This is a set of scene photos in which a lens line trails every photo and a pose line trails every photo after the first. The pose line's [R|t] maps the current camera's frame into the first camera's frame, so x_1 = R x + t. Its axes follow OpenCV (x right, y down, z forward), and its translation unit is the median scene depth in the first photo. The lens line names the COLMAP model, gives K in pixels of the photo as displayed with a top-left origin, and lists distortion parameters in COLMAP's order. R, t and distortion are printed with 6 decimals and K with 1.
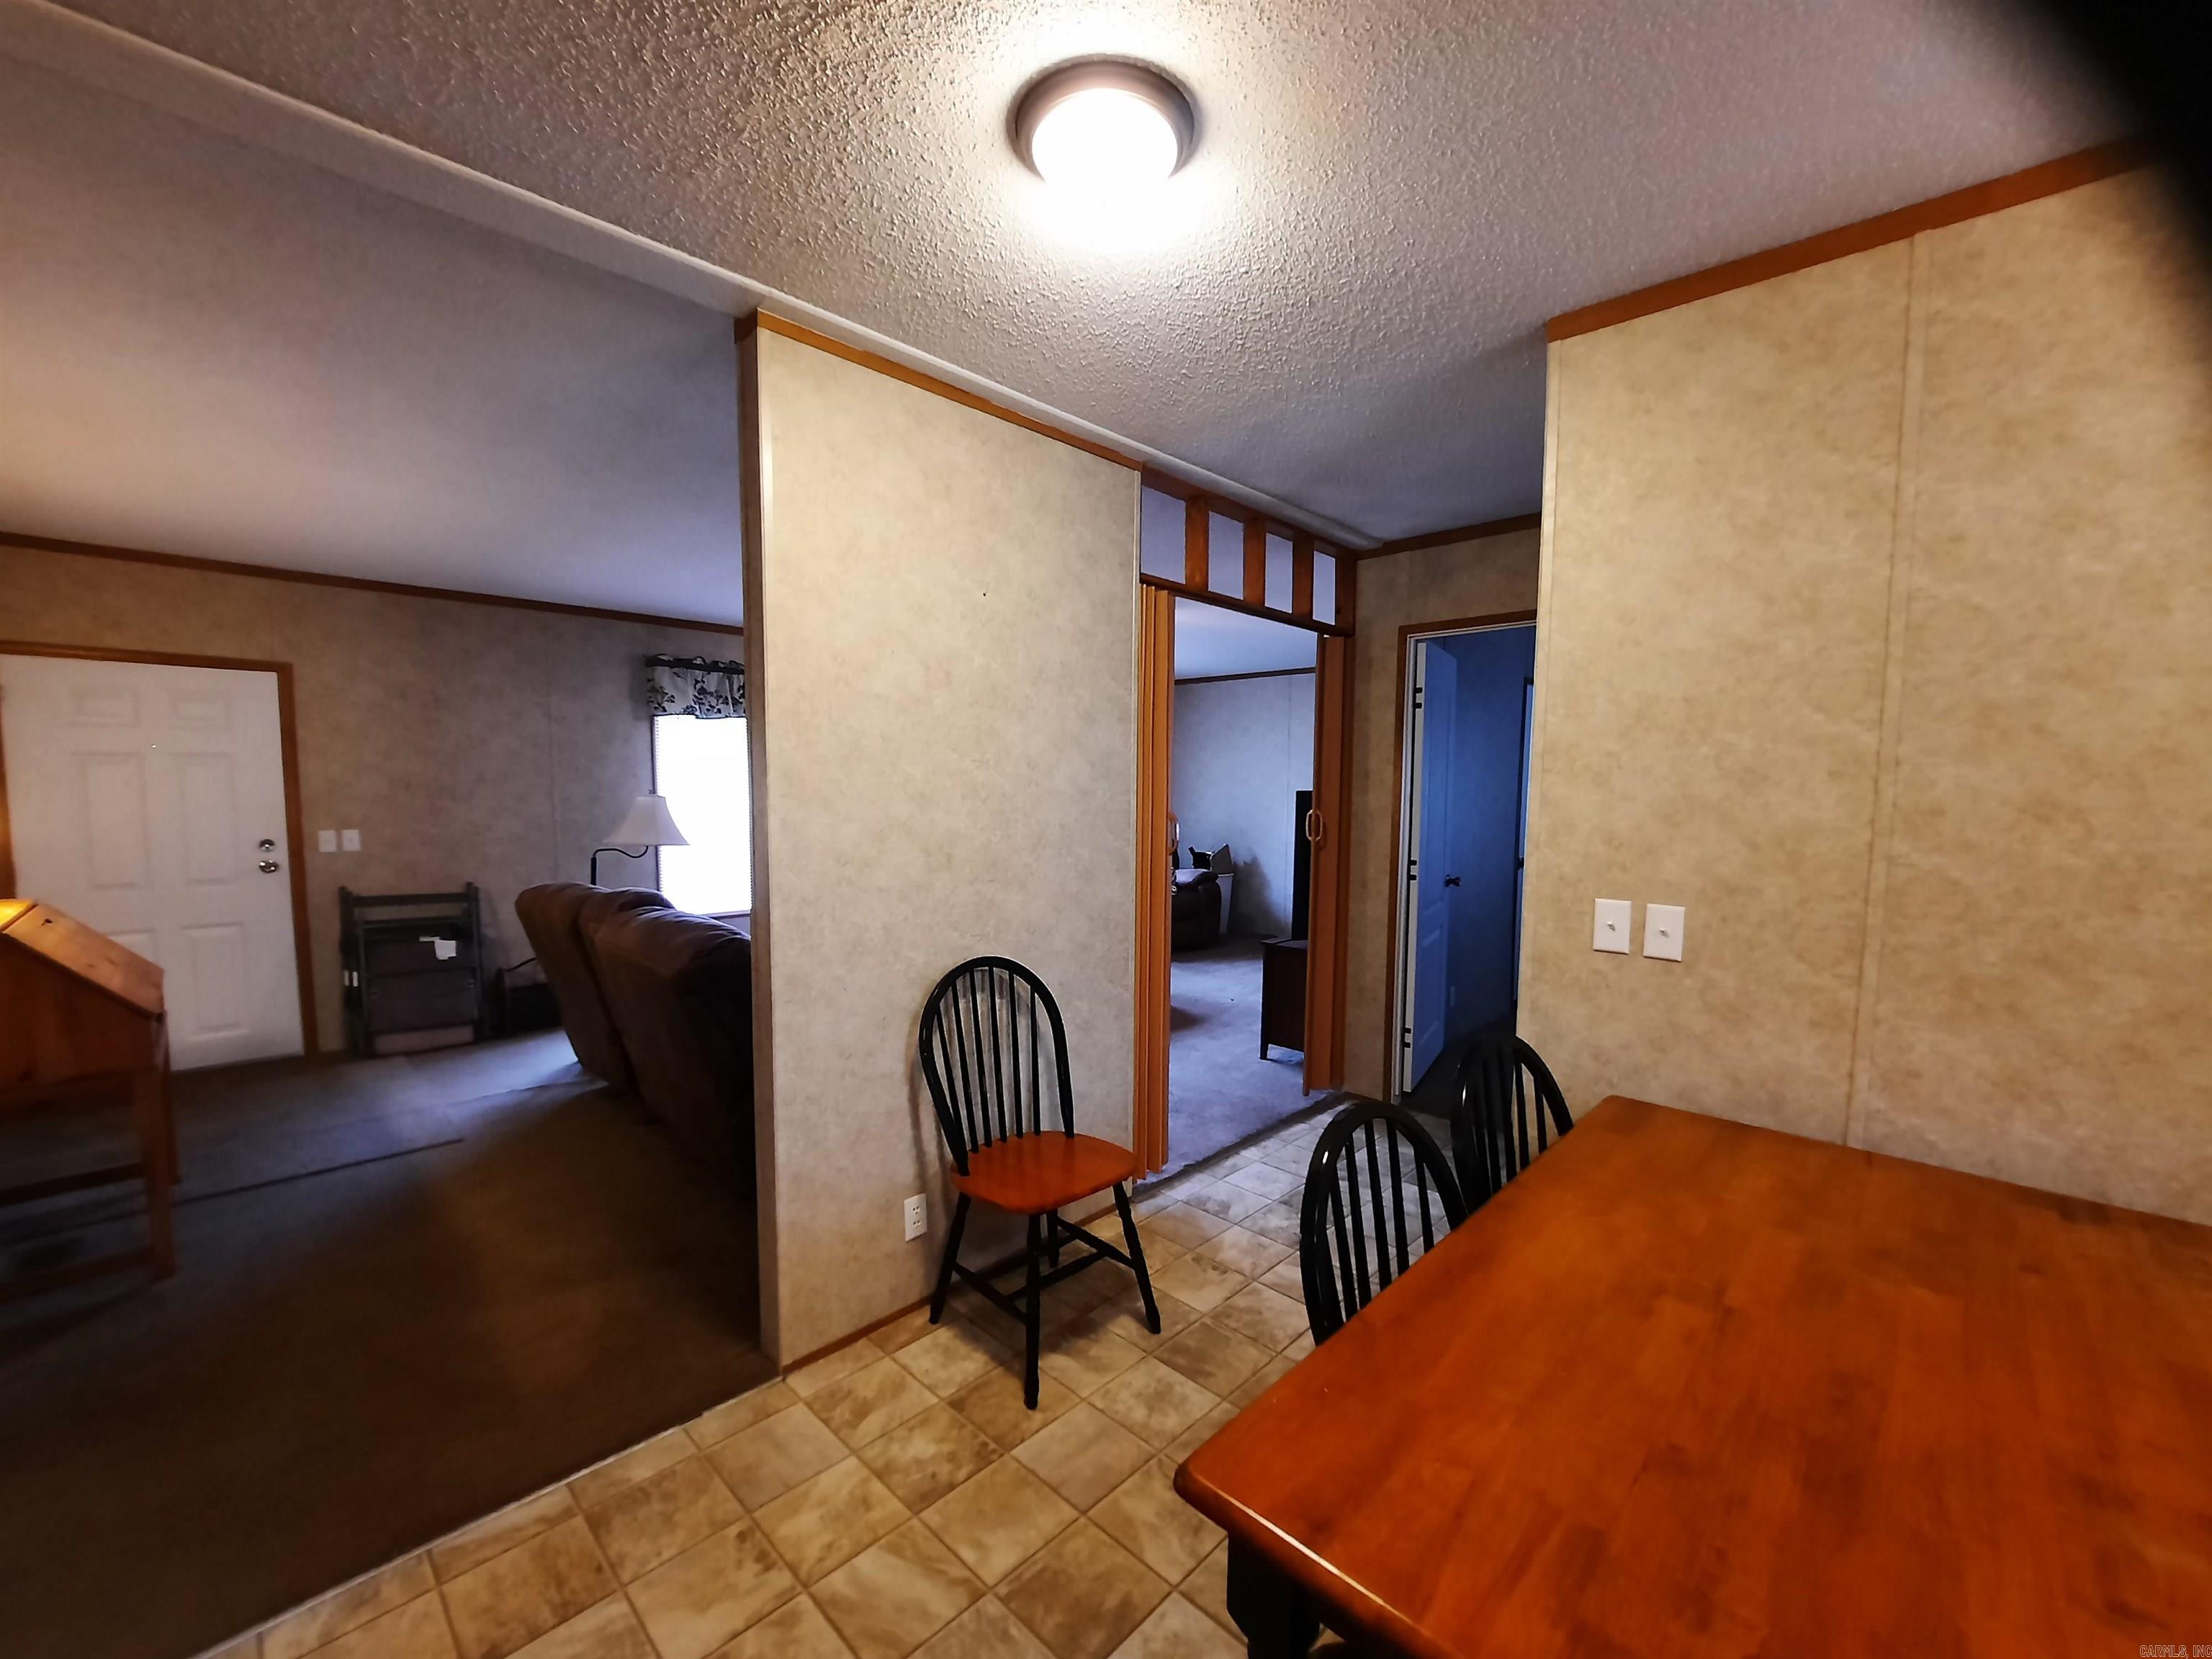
lens RADIAL K [[891.0, 0, 1098.9], [0, 891.0, 848.3], [0, 0, 1]] dist [-0.019745, 0.000582]
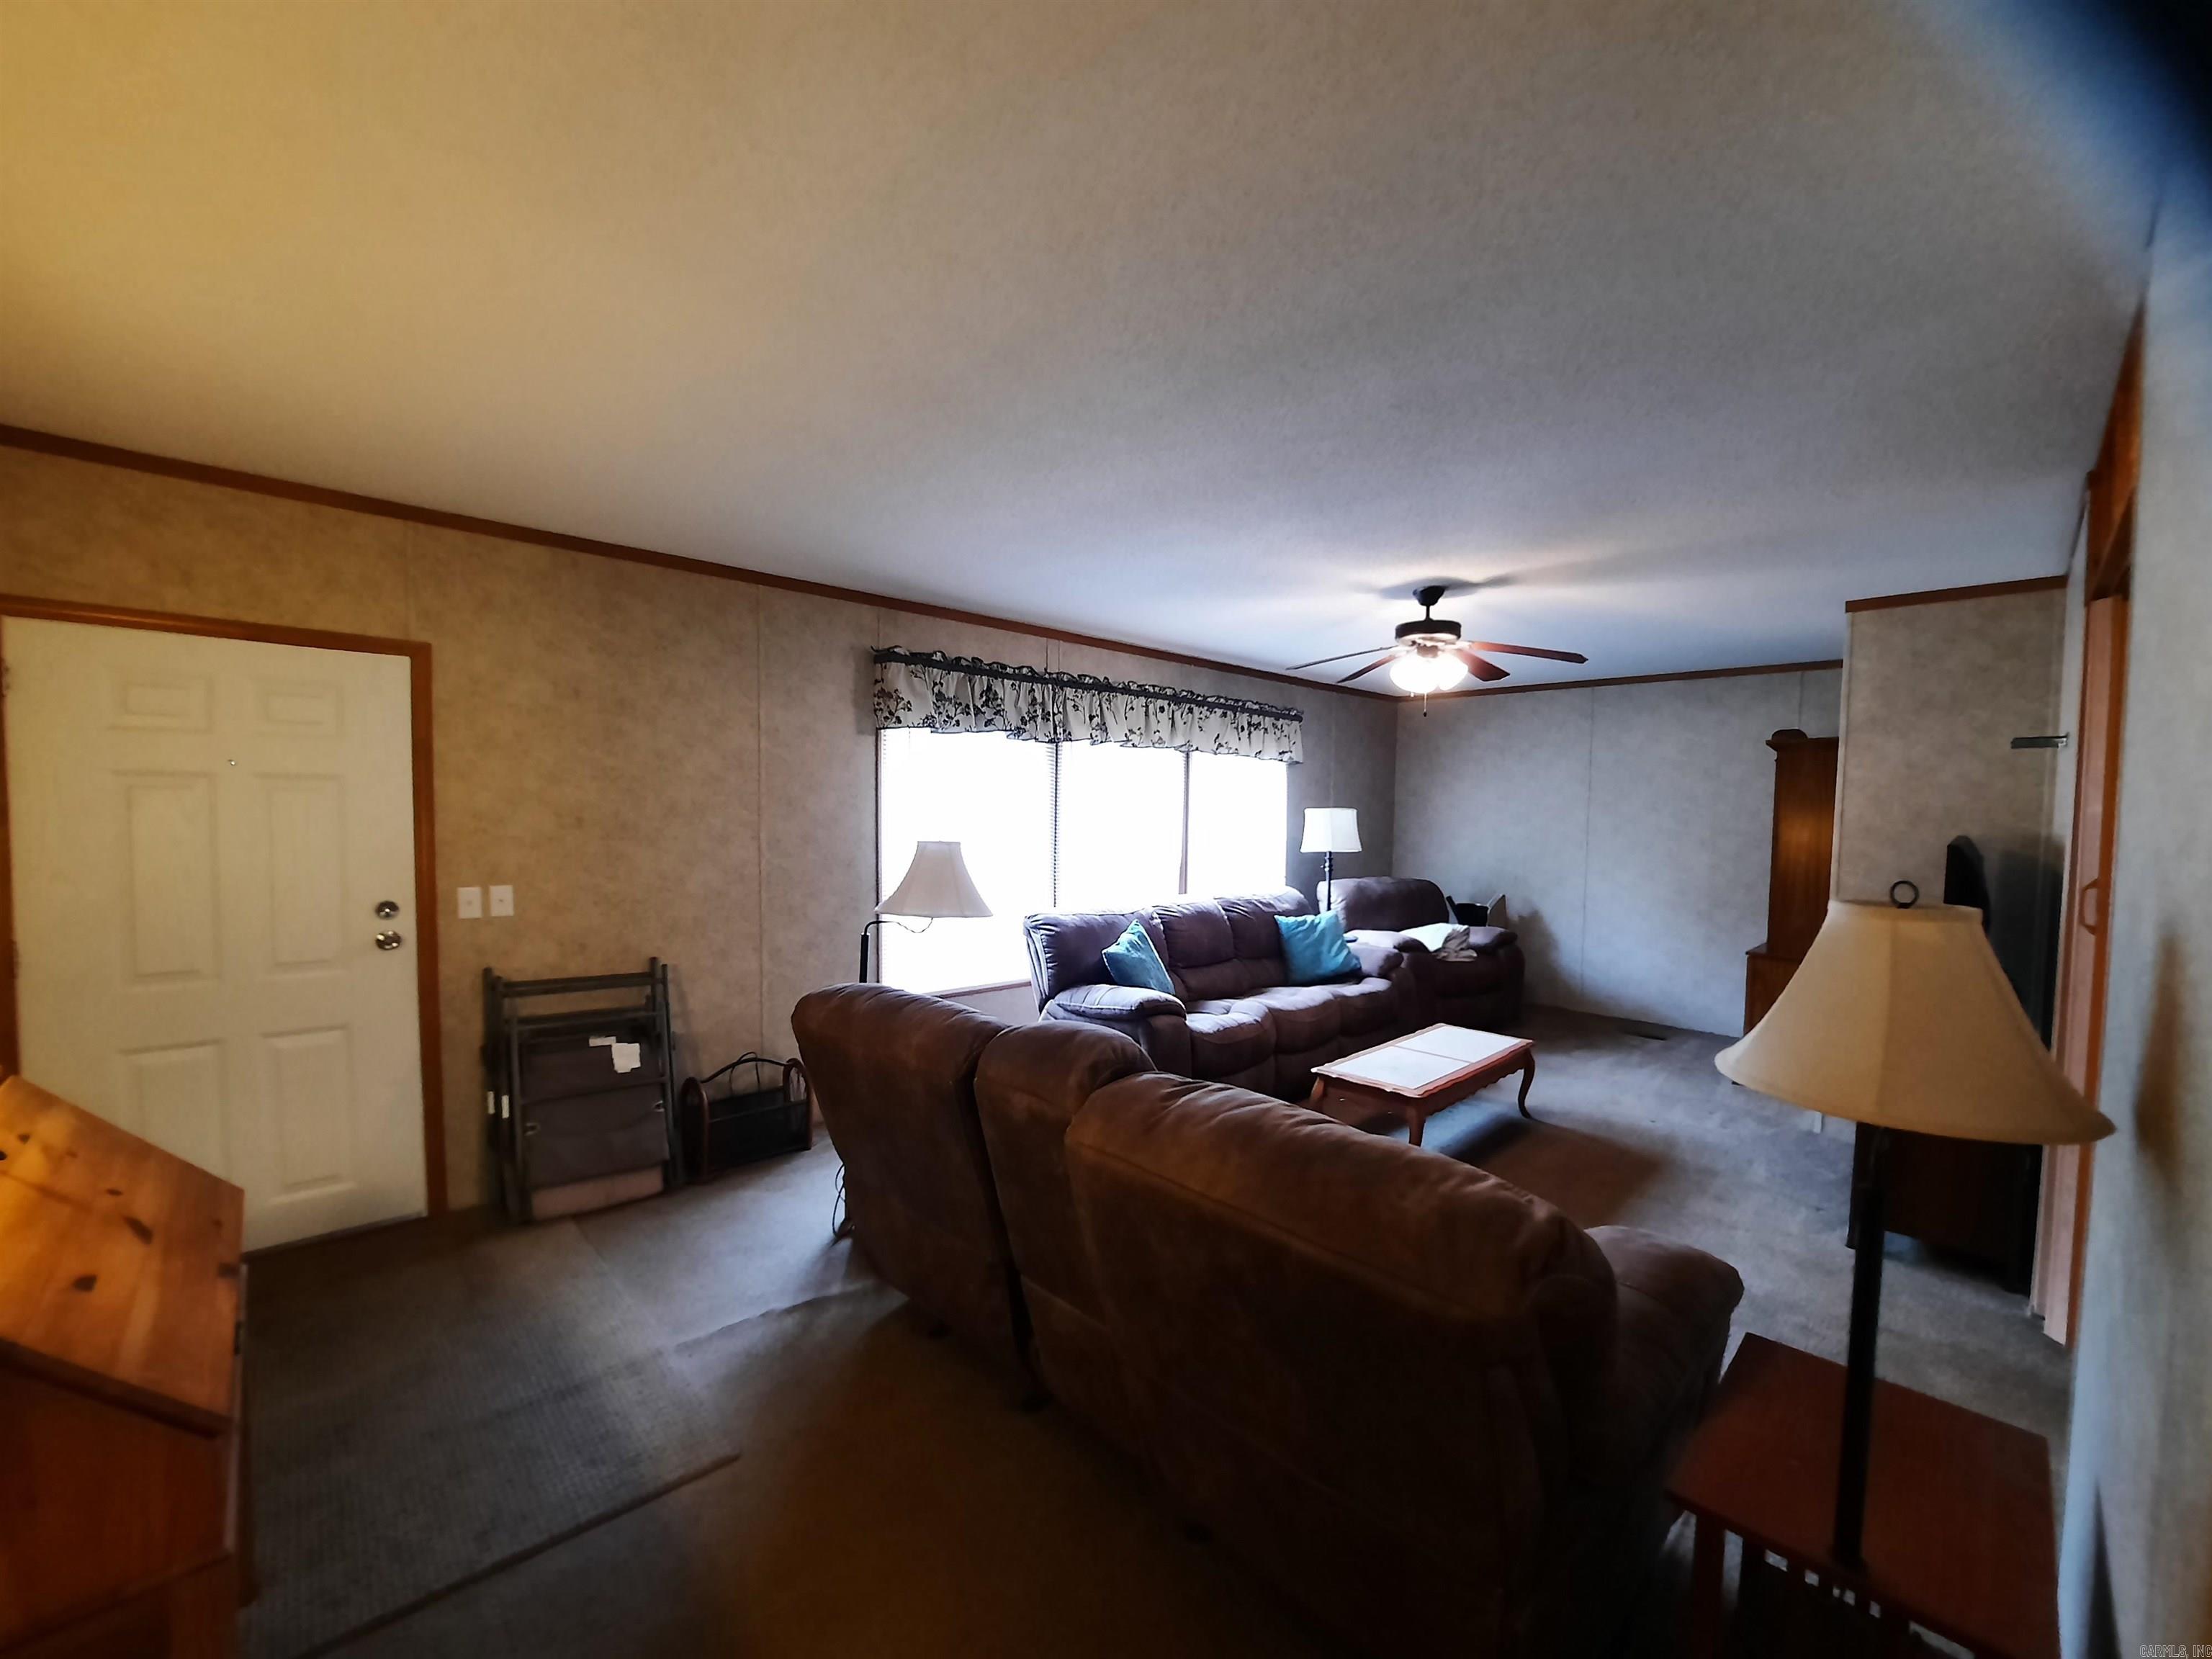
lens RADIAL K [[888.9, 0, 1107.8], [0, 888.9, 846.5], [0, 0, 1]] dist [-0.014676, -0.004800]
pose [[0.999424, 0.011760, -0.031822, -0.352012], [-0.012641, 0.999538, -0.027649, -0.038752], [0.031482, 0.028035, 0.999111, 0.319567]]
